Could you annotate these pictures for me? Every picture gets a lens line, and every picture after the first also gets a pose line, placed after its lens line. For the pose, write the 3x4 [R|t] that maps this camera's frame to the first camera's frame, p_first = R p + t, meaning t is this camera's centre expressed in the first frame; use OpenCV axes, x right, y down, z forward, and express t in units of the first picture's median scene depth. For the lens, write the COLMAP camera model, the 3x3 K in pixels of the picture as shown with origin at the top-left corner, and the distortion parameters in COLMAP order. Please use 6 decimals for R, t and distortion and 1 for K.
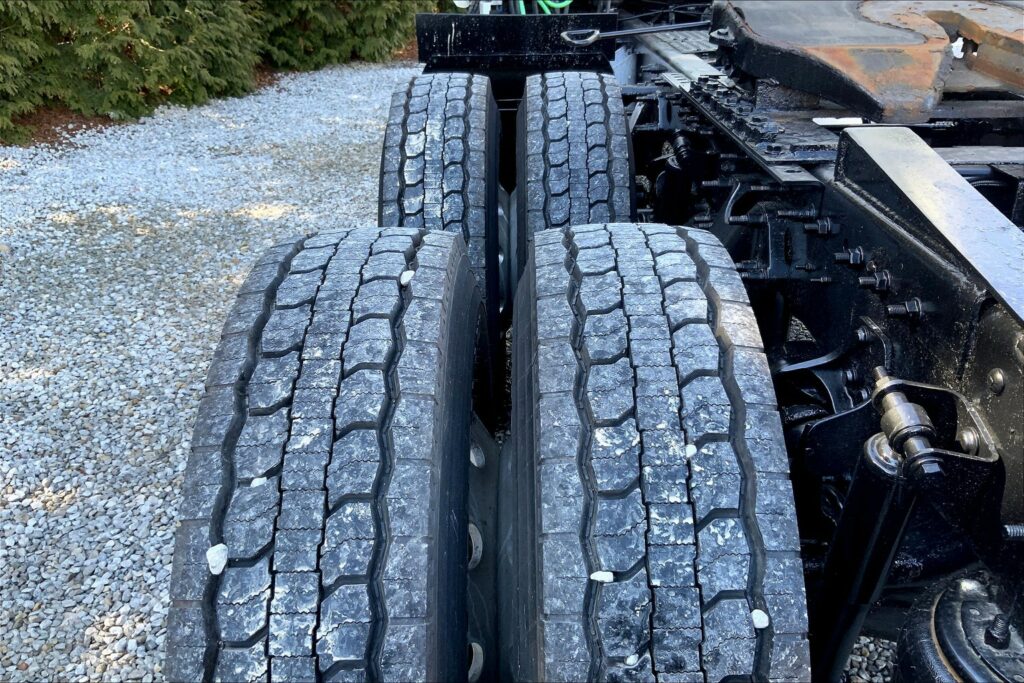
lens RADIAL K [[853.2, 0, 510.6], [0, 853.2, 341.6], [0, 0, 1]] dist [0.072980, -0.139259]
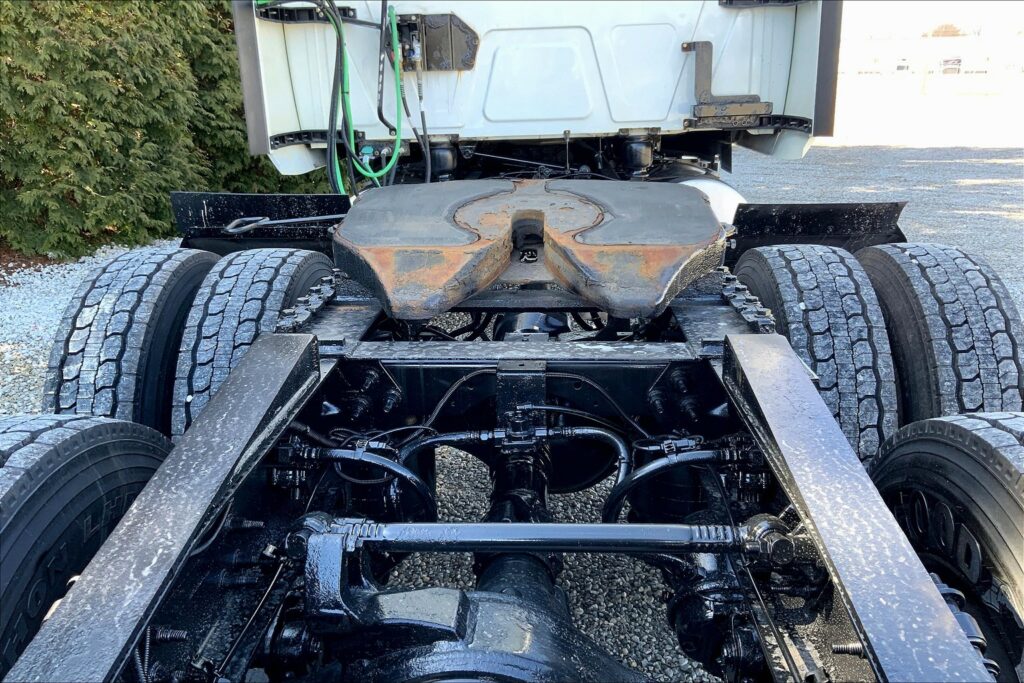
lens RADIAL K [[853.2, 0, 510.1], [0, 853.2, 342.0], [0, 0, 1]] dist [0.072980, -0.139259]
pose [[0.999650, 0.012529, -0.023302, 0.134622], [-0.015750, 0.989503, -0.143648, -0.013519], [0.021258, 0.143965, 0.989354, -0.024504]]
